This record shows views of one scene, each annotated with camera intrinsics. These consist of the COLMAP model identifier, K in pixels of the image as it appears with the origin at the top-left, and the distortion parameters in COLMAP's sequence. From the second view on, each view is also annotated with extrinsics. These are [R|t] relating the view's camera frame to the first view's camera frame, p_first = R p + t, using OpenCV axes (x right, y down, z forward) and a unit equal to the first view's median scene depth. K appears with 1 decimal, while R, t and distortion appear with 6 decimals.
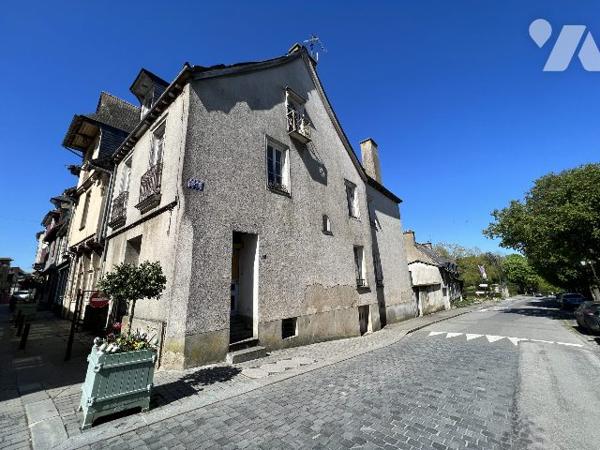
lens RADIAL K [[241.5, 0, 300.0], [0, 241.5, 225.0], [0, 0, 1]] dist [-0.001586, -0.000085]
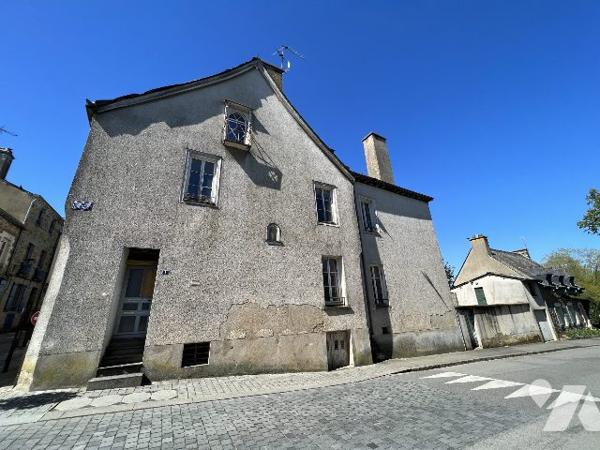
lens RADIAL K [[241.5, 0, 300.0], [0, 241.5, 225.0], [0, 0, 1]] dist [-0.001586, -0.000085]
pose [[0.941505, -0.114891, -0.316810, 0.459070], [0.086168, 0.990913, -0.103277, 0.062376], [0.325797, 0.069937, 0.942850, 0.192532]]
